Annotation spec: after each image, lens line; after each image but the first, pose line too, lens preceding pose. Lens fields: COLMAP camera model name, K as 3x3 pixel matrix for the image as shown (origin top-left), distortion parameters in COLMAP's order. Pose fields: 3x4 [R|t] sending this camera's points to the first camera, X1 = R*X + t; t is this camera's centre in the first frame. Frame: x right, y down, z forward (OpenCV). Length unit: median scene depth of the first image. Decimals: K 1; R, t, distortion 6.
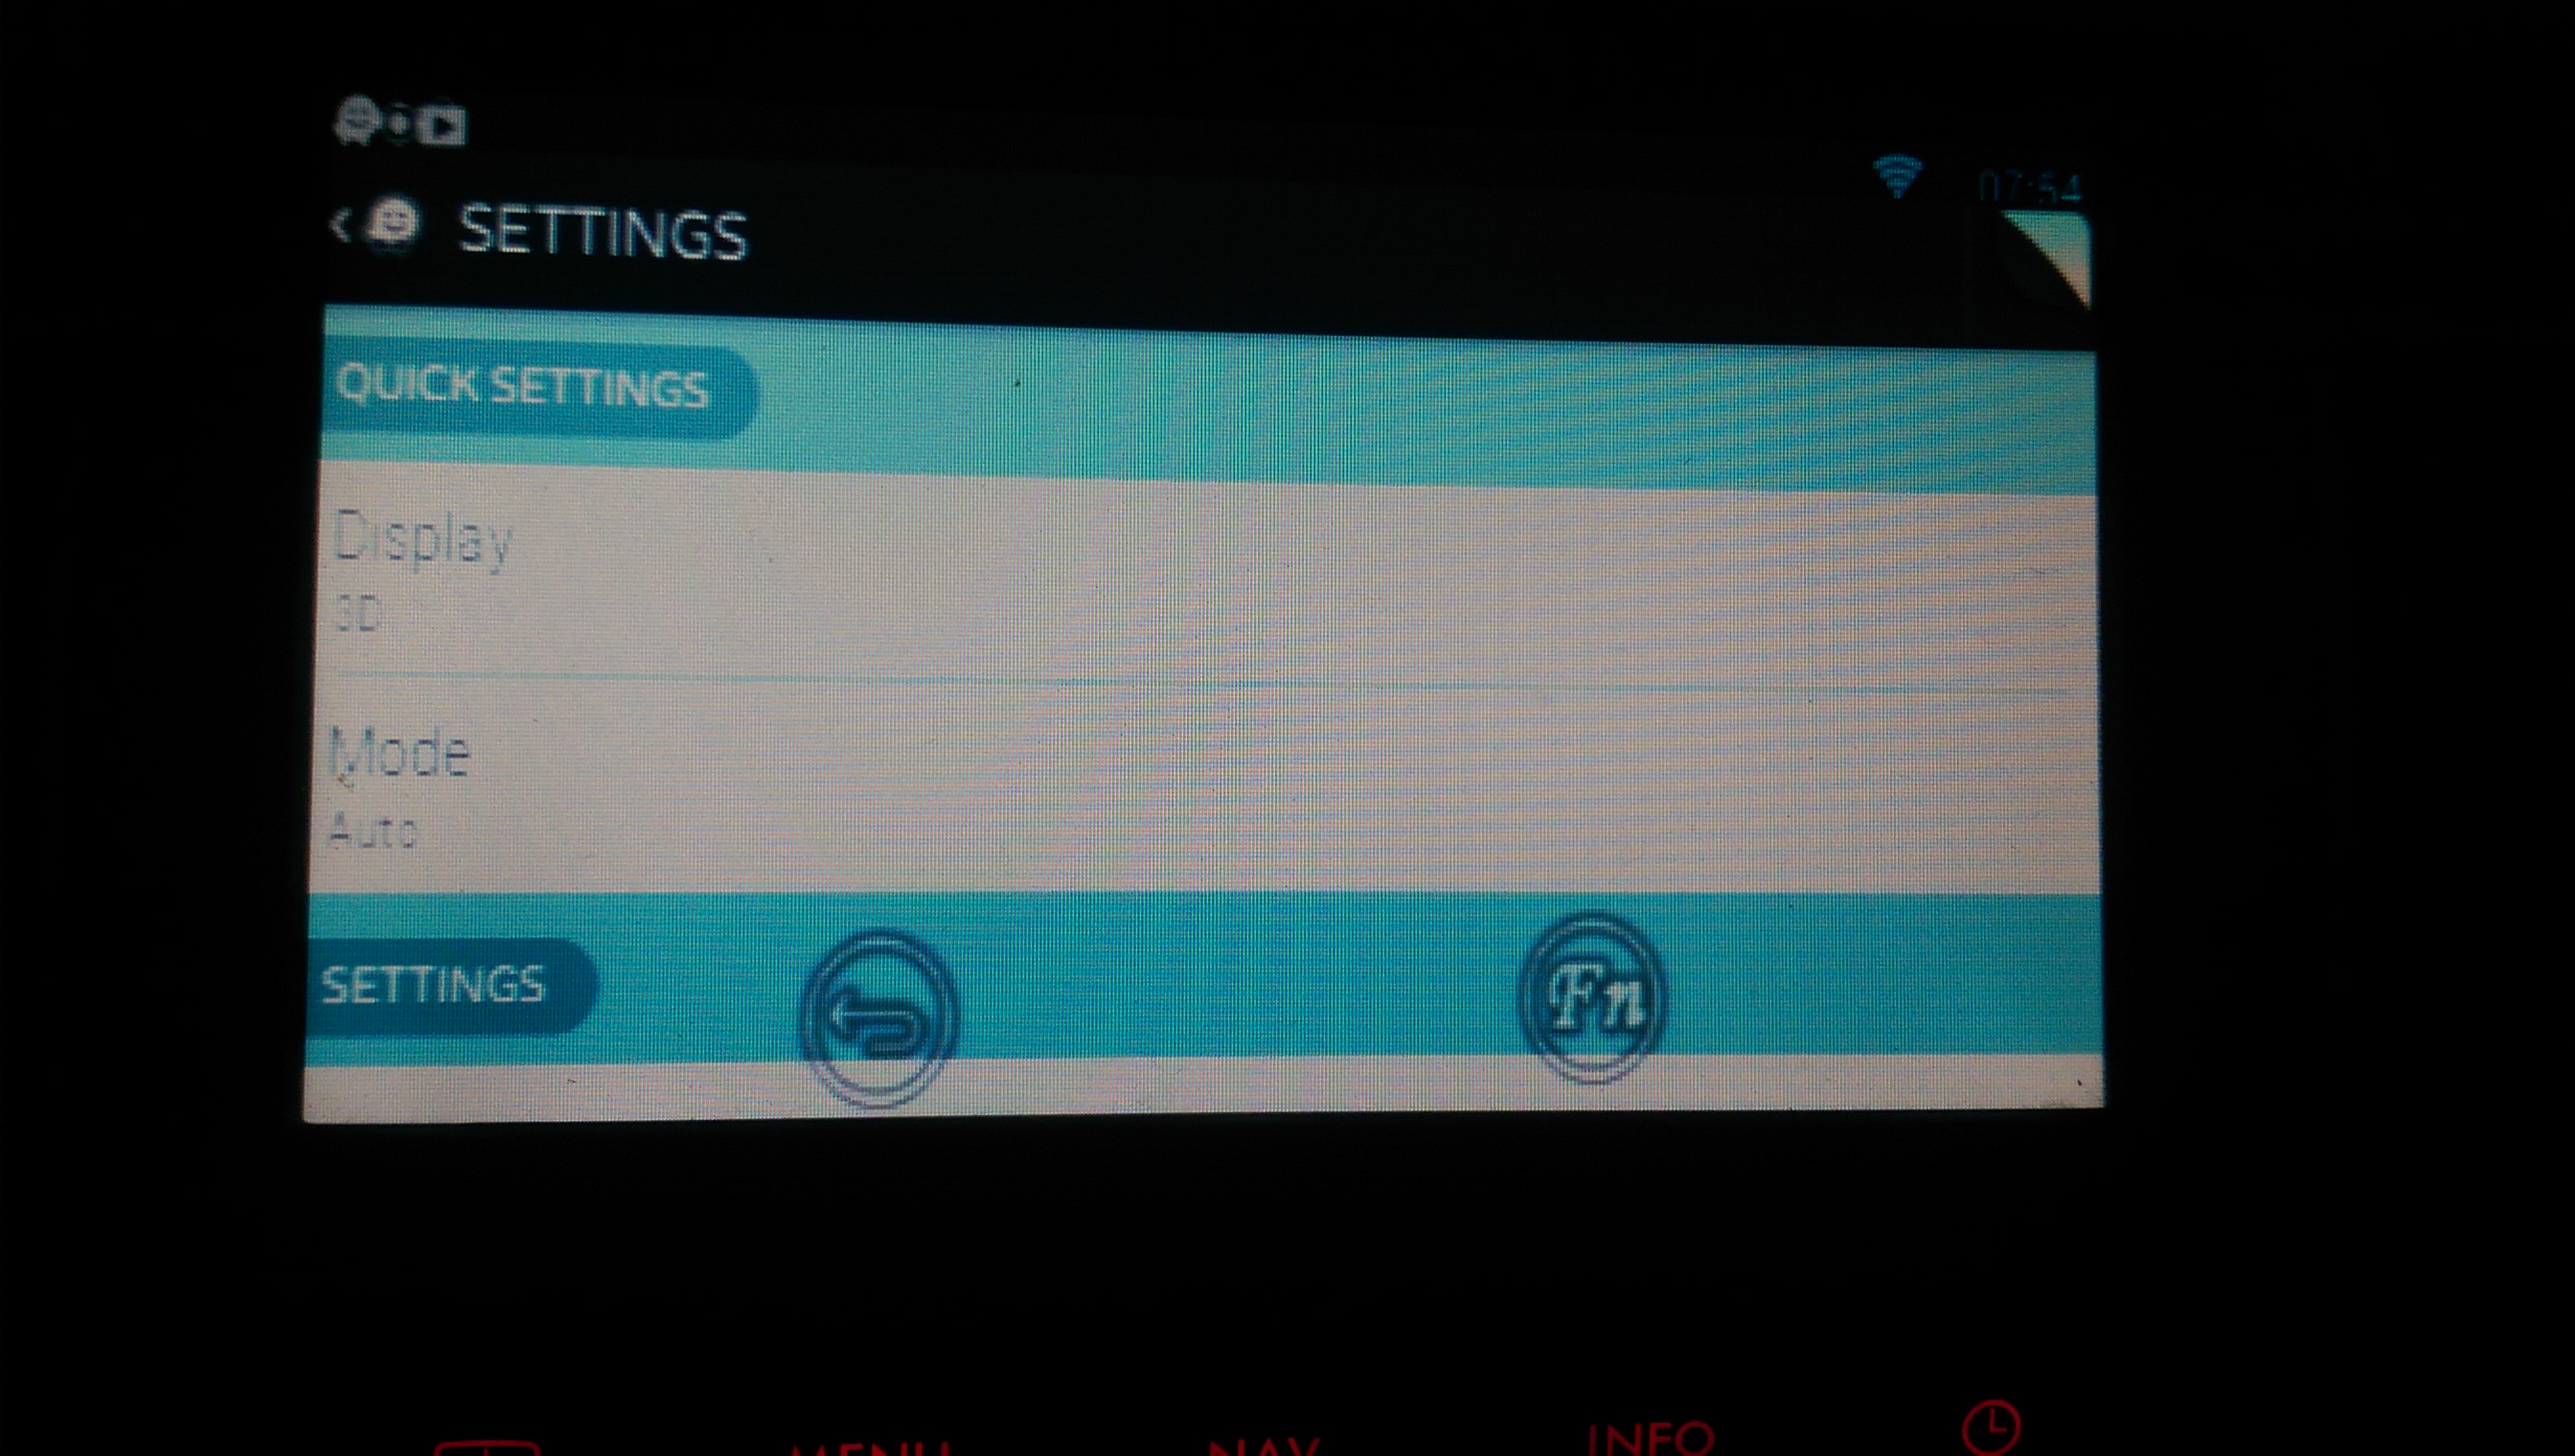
lens RADIAL K [[1933.3, 0, 1287.5], [0, 1933.3, 728.0], [0, 0, 1]] dist [0.151411, -0.300290]
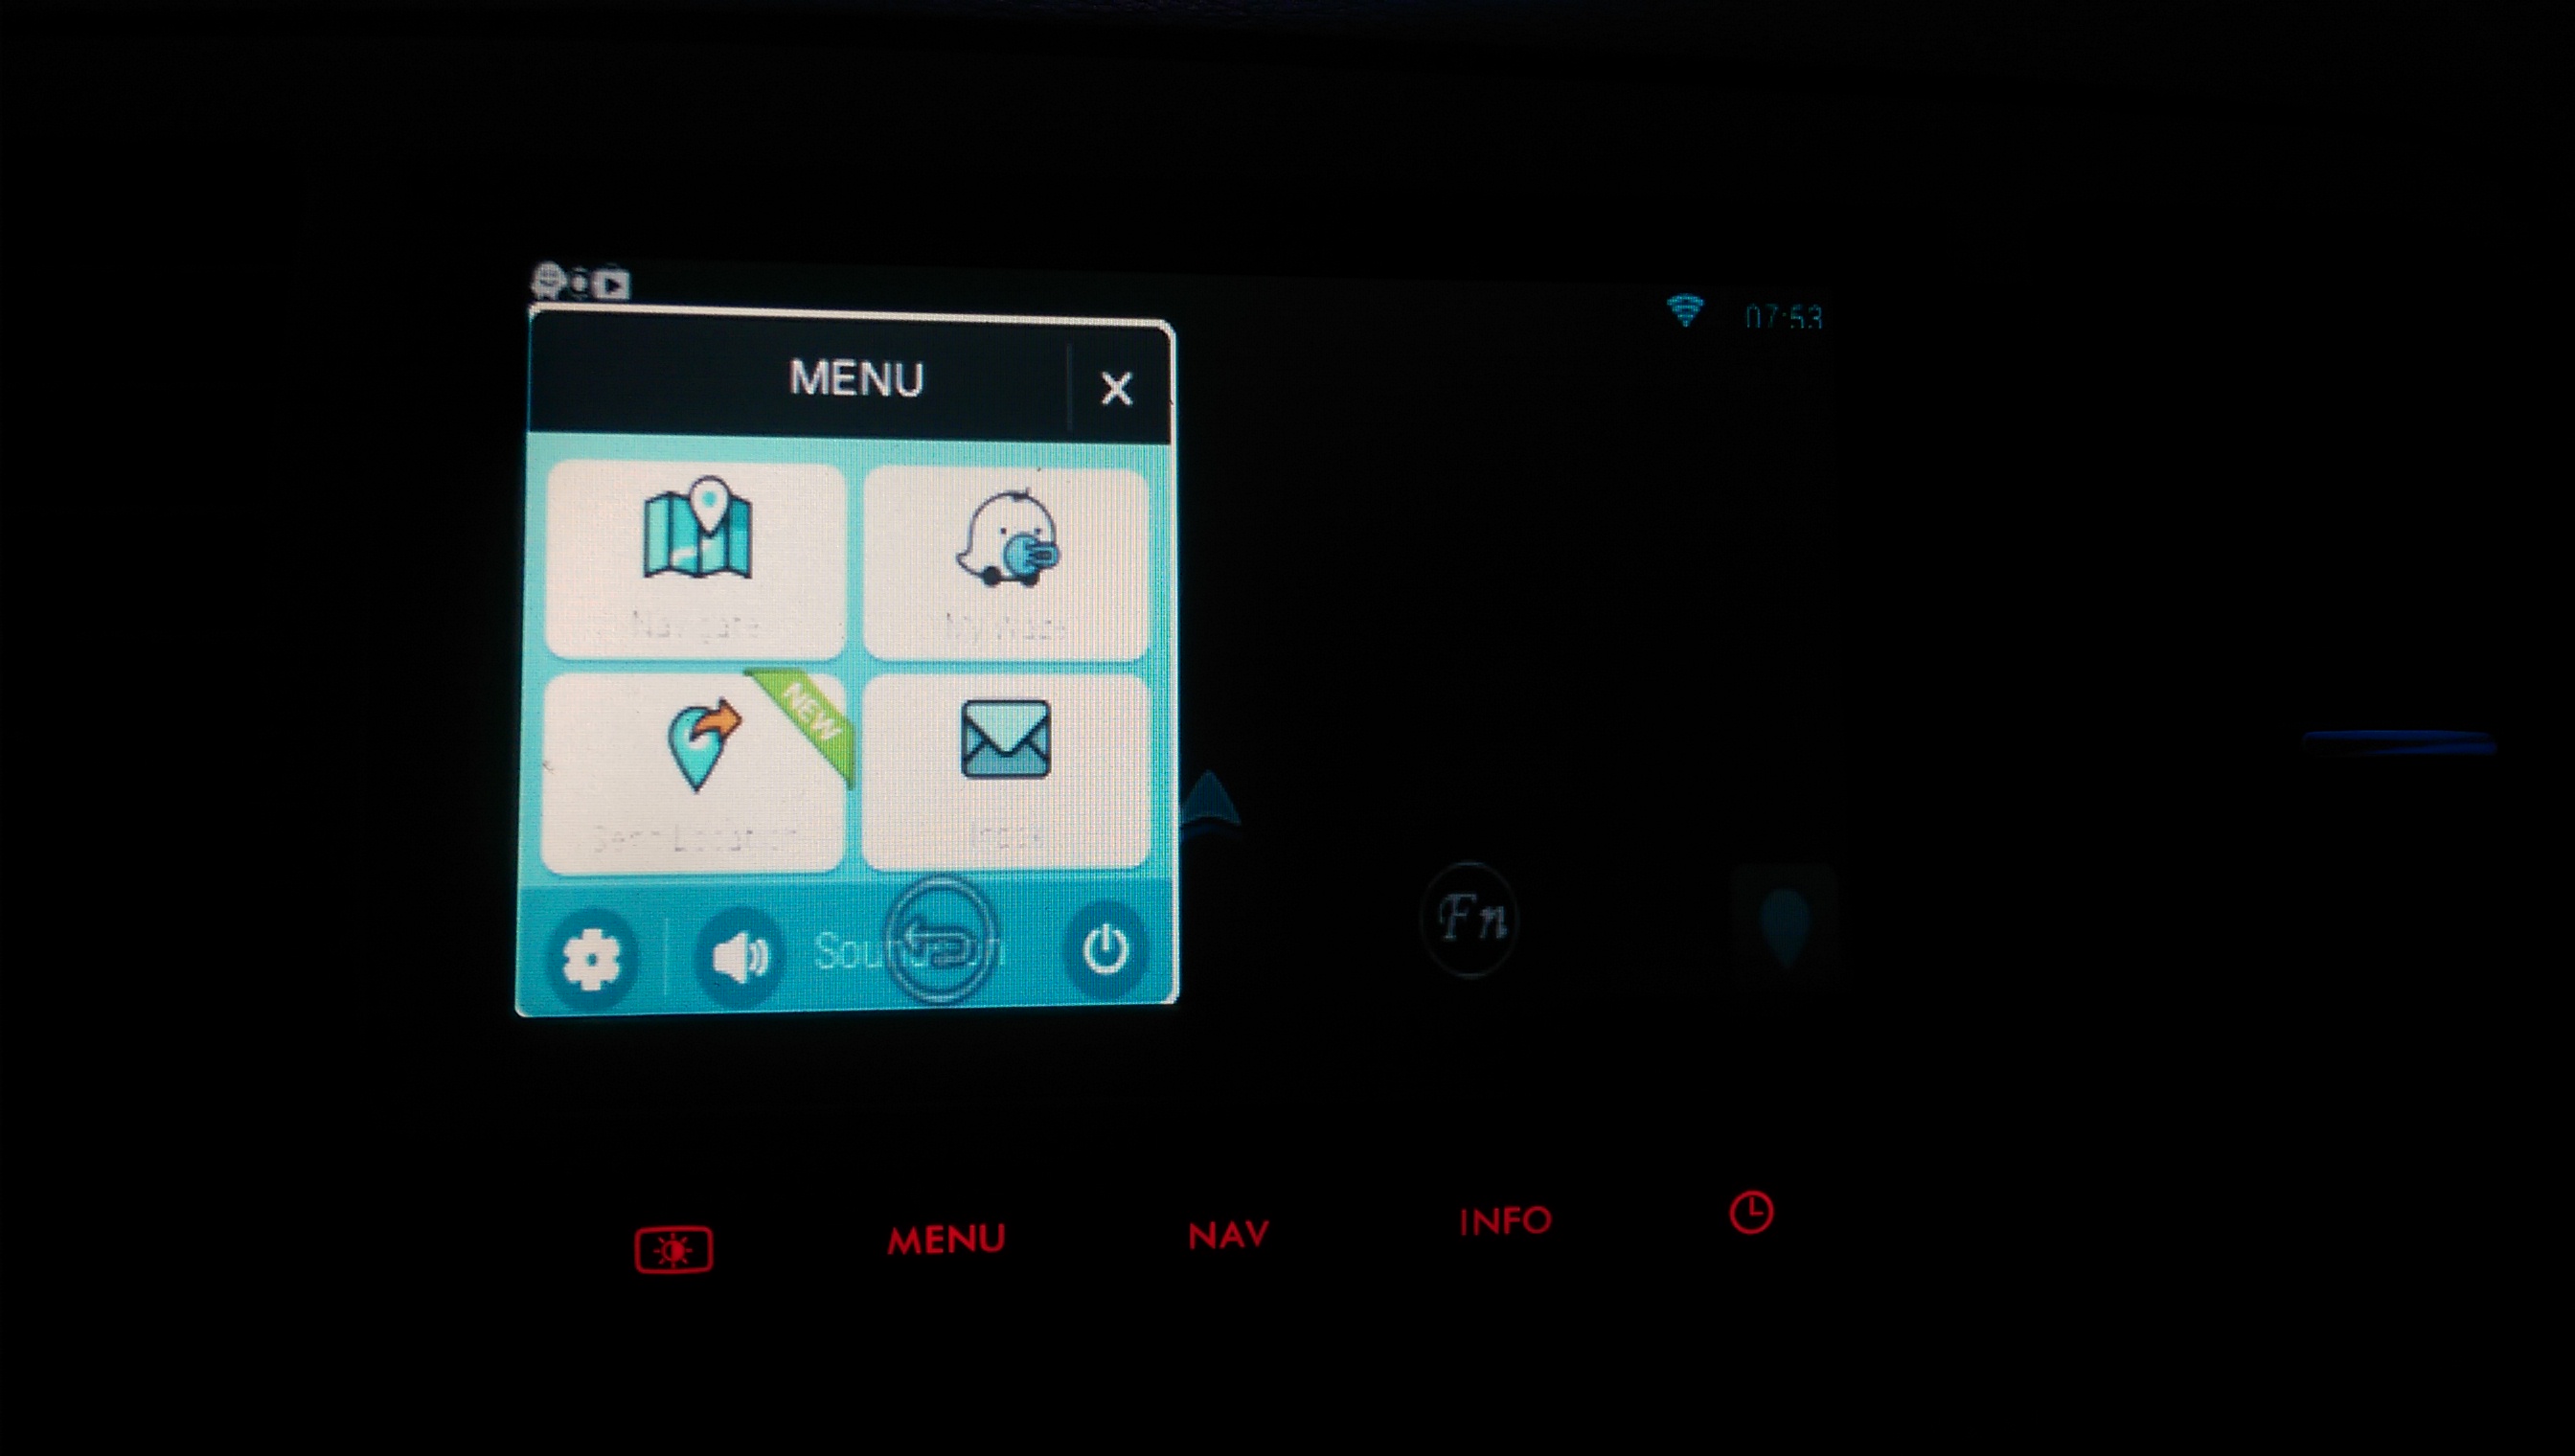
lens RADIAL K [[1933.3, 0, 1287.5], [0, 1933.3, 728.0], [0, 0, 1]] dist [0.151411, -0.300290]
pose [[0.999711, -0.012993, 0.020242, 0.005440], [0.013570, 0.999498, -0.028626, 0.045032], [-0.019860, 0.028893, 0.999385, -0.356107]]
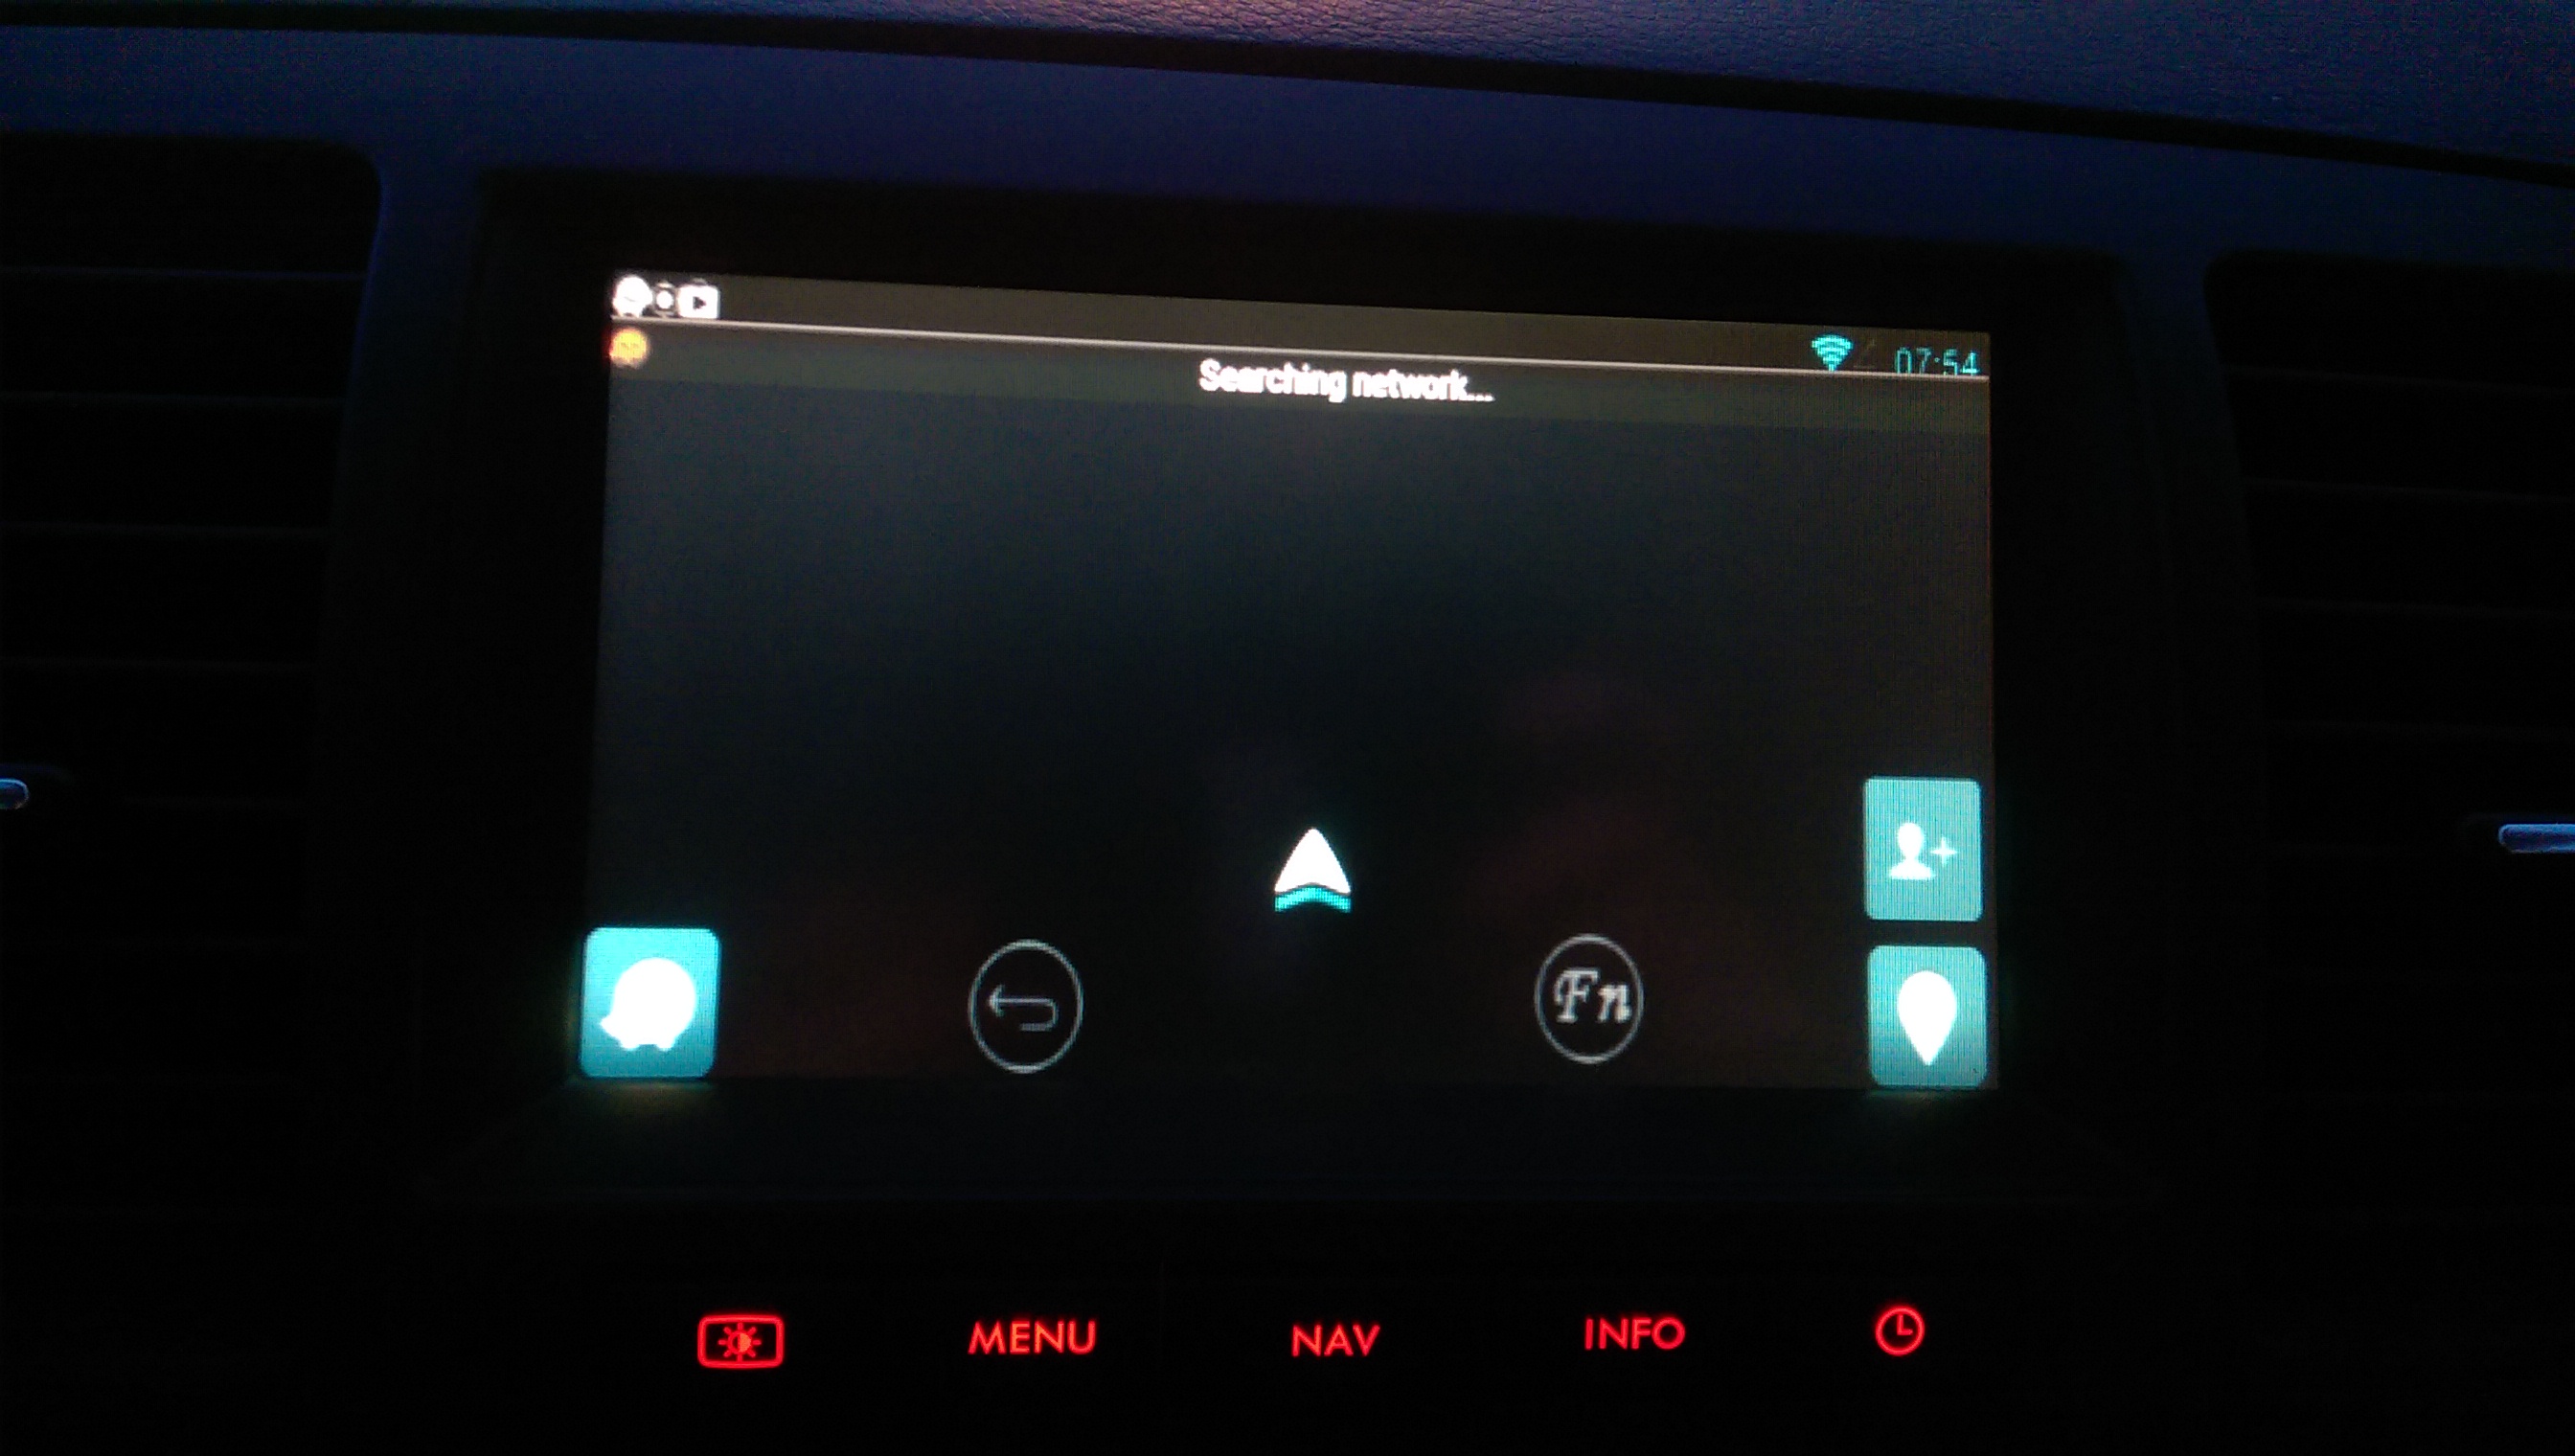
lens RADIAL K [[1933.3, 0, 1287.5], [0, 1933.3, 728.0], [0, 0, 1]] dist [0.151411, -0.300290]
pose [[0.999877, 0.012516, 0.009449, -0.053956], [-0.012112, 0.999060, -0.041623, 0.019941], [-0.009961, 0.041504, 0.999089, -0.270081]]
